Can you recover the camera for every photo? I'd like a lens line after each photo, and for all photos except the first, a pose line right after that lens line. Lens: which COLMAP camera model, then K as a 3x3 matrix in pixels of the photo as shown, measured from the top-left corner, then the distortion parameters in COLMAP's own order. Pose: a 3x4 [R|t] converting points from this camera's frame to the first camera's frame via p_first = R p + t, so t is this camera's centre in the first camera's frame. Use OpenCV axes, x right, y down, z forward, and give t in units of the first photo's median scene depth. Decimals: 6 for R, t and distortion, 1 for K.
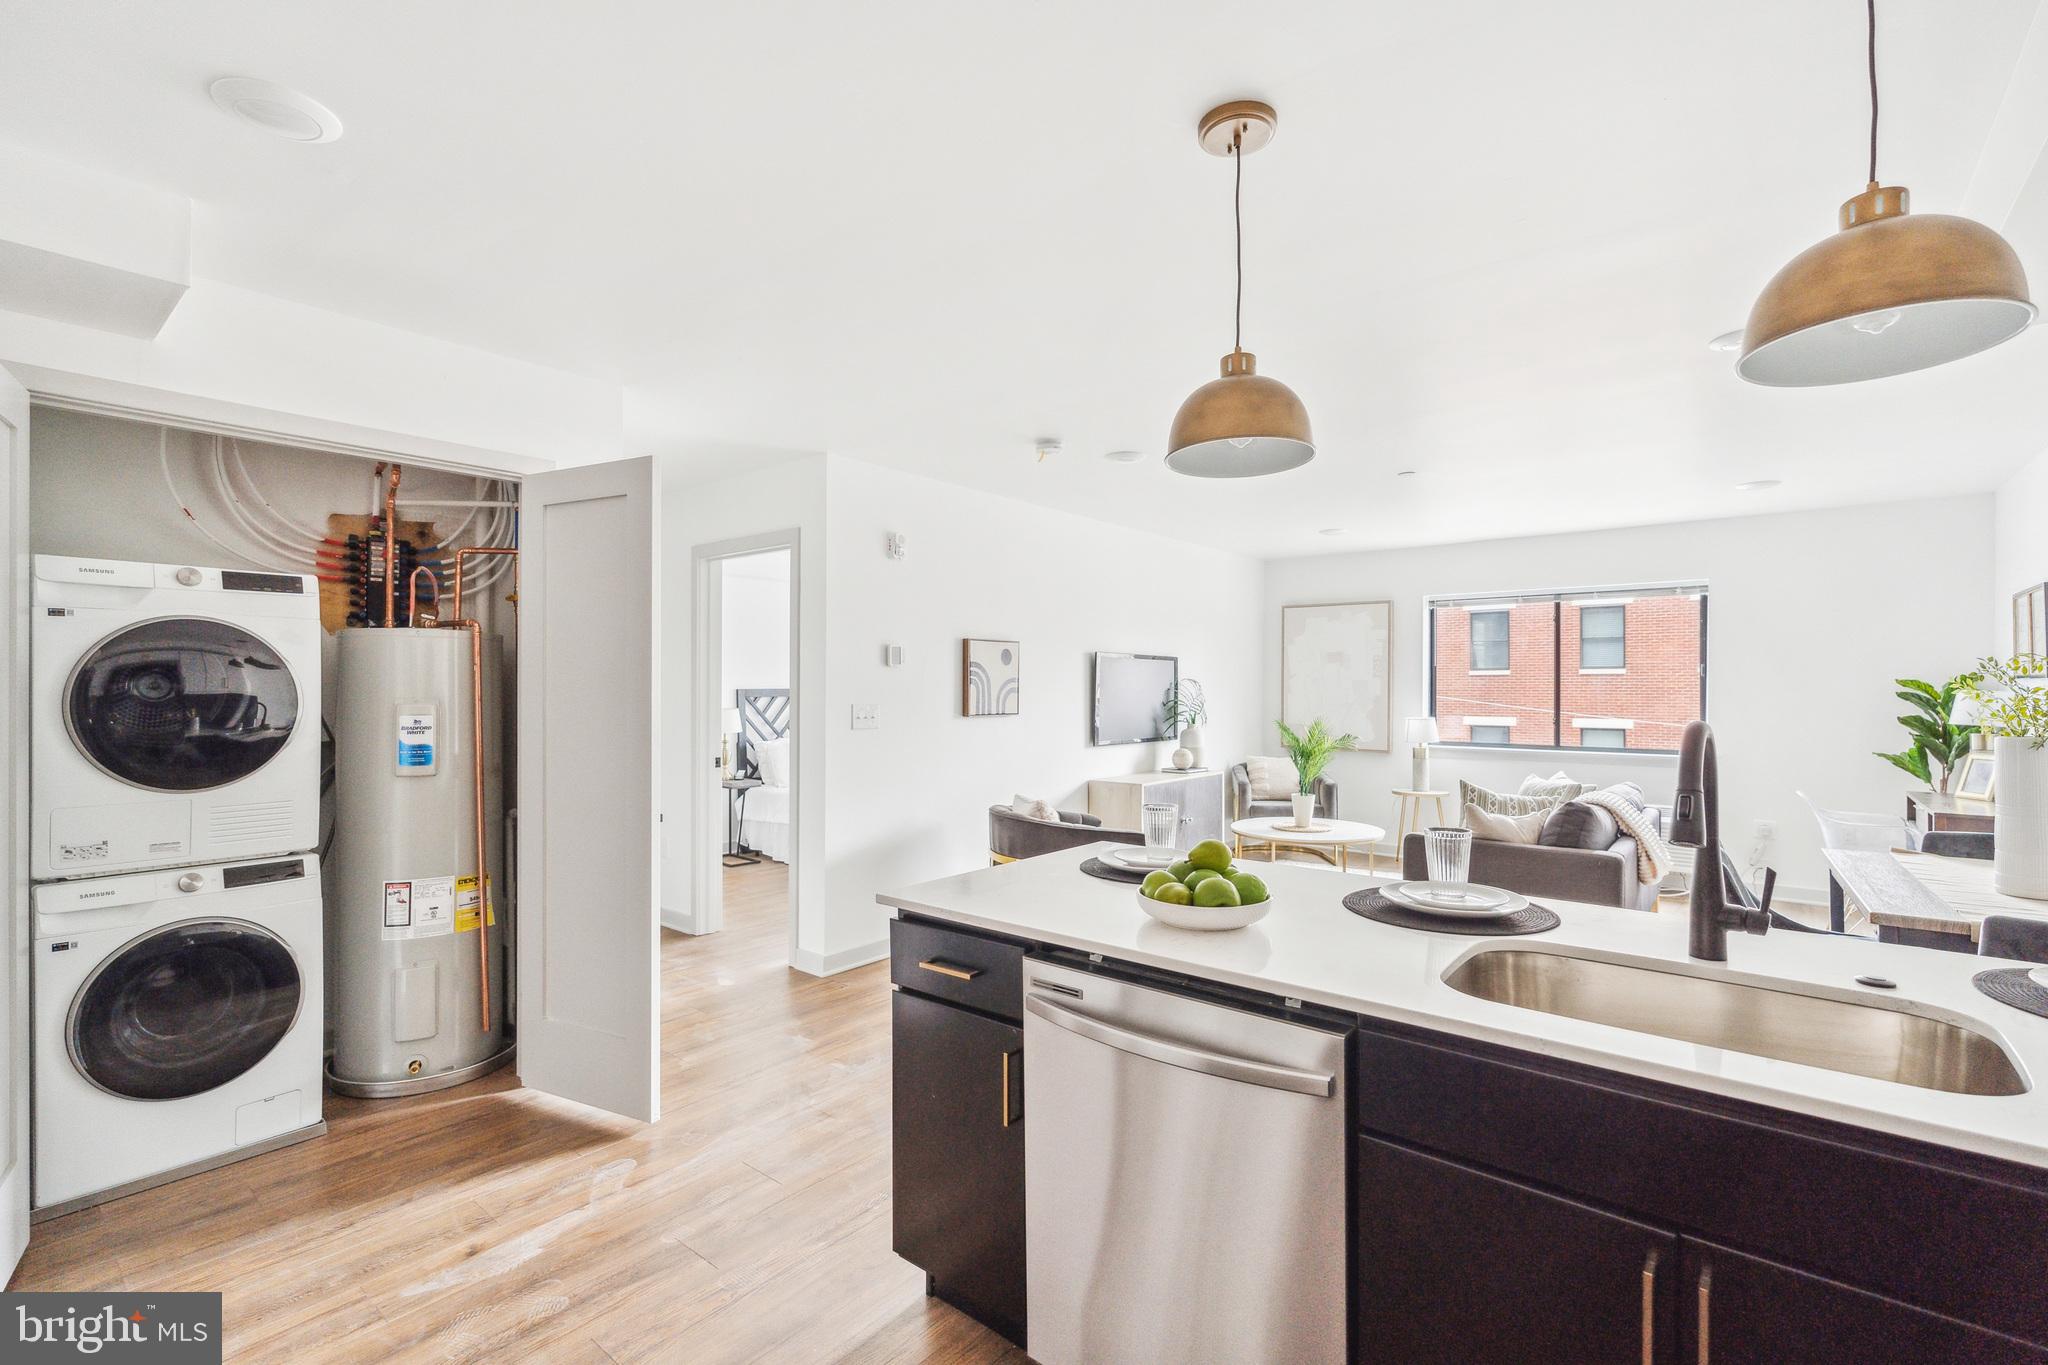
lens RADIAL K [[906.0, 0, 1026.9], [0, 906.0, 687.1], [0, 0, 1]] dist [-0.008820, -0.000264]
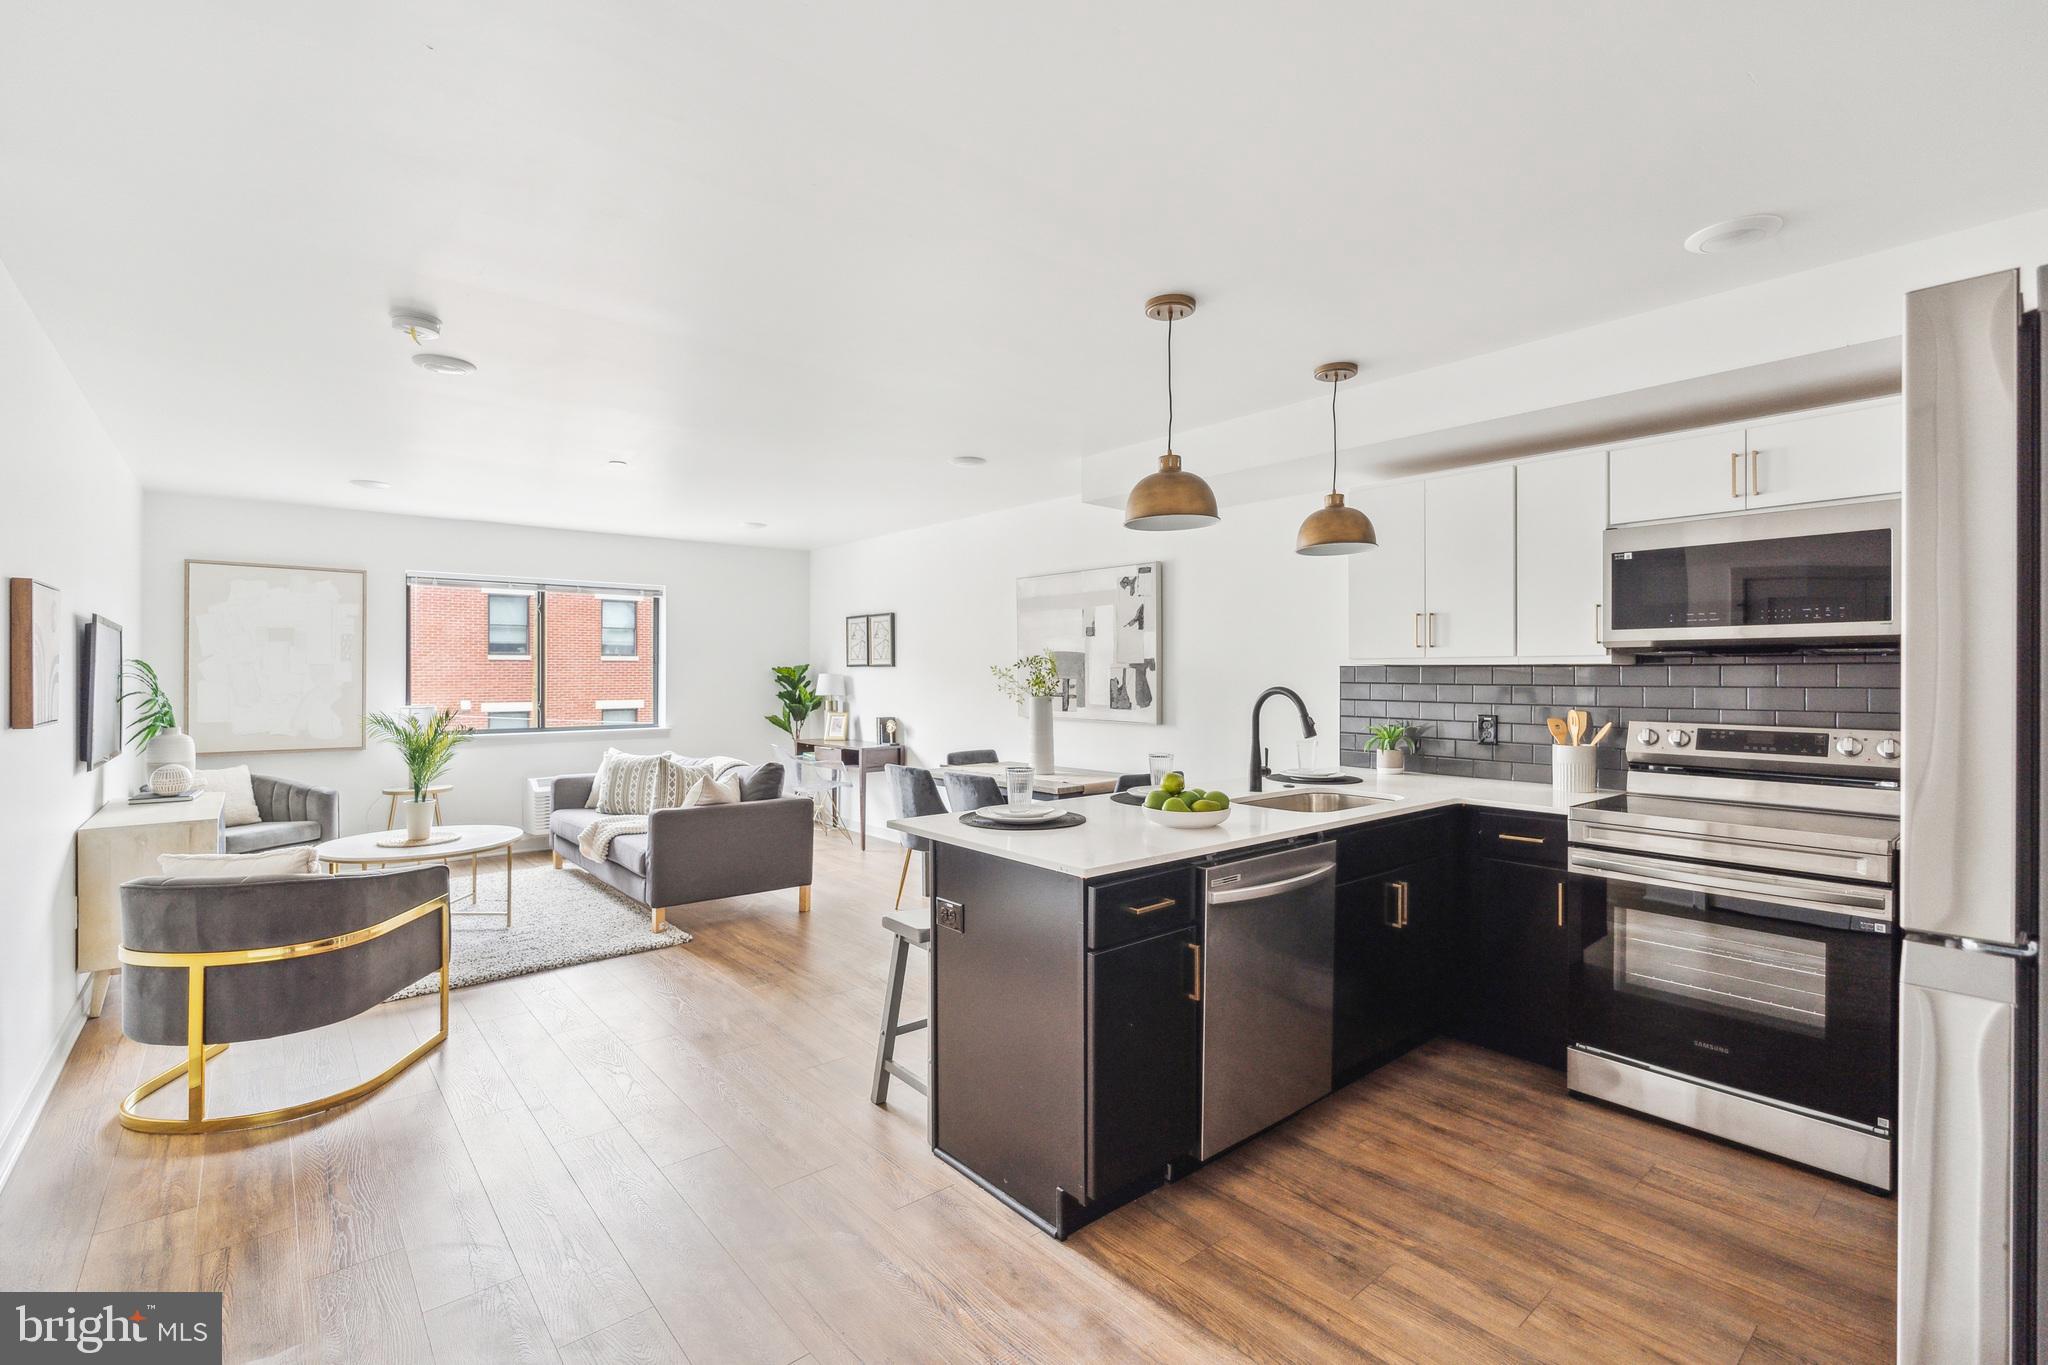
lens RADIAL K [[906.0, 0, 1026.2], [0, 906.0, 672.8], [0, 0, 1]] dist [-0.008820, -0.000264]
pose [[0.186547, -0.001255, 0.982445, -0.397849], [0.000504, 0.999999, 0.001181, -0.000294], [-0.982446, 0.000275, 0.186547, 0.284682]]
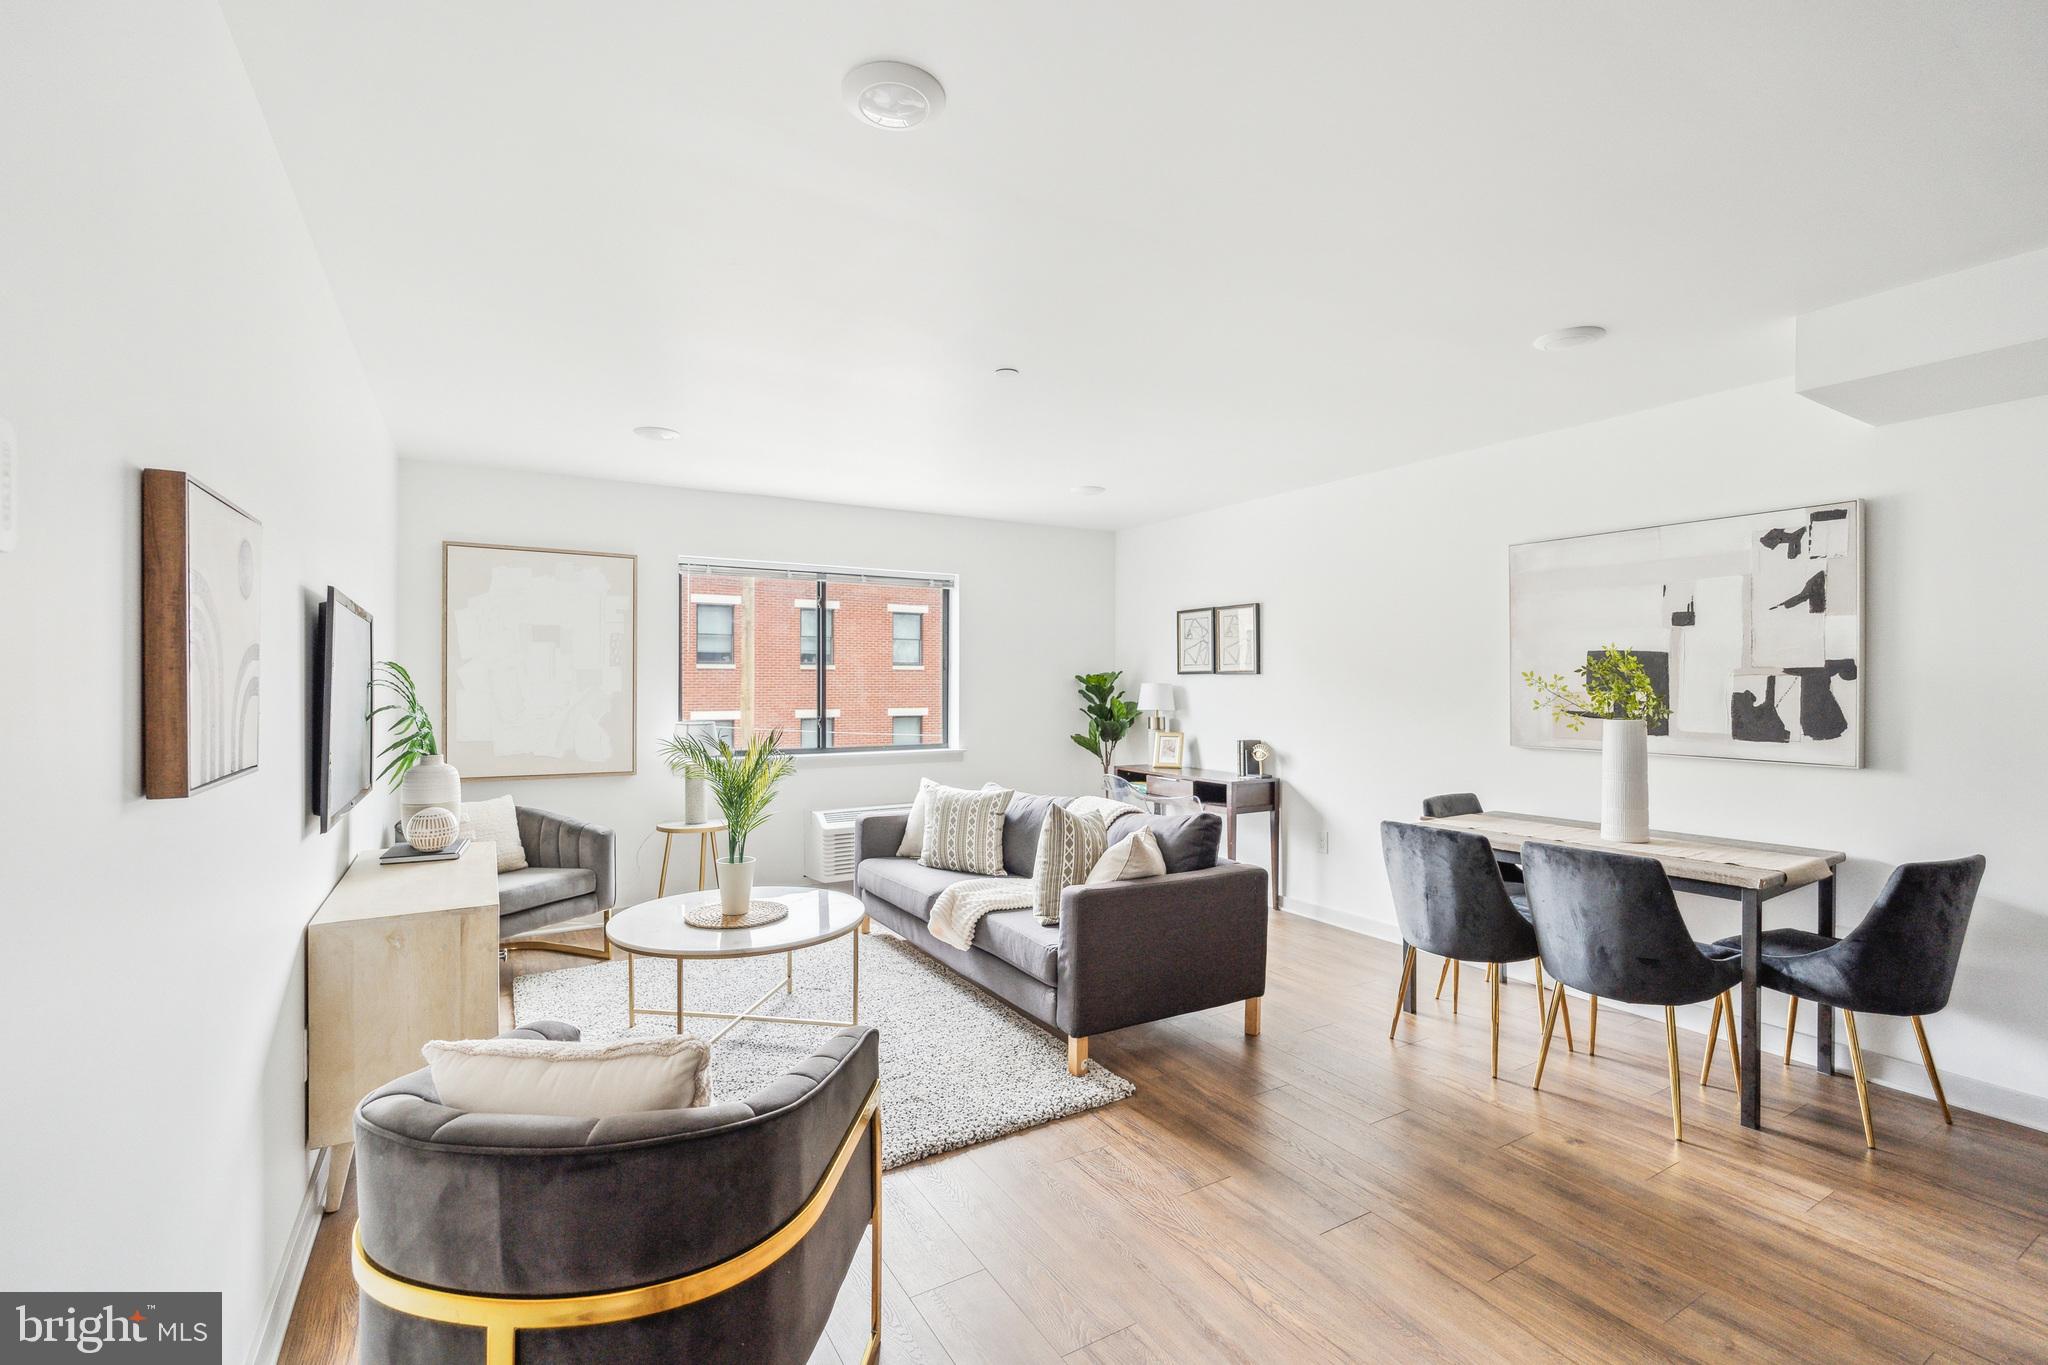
lens RADIAL K [[906.0, 0, 1021.2], [0, 906.0, 686.6], [0, 0, 1]] dist [-0.008820, -0.000264]
pose [[0.353503, -0.005142, 0.935419, -0.182363], [-0.001673, 0.999980, 0.006129, 0.000496], [-0.935432, -0.003732, 0.353487, 0.594177]]
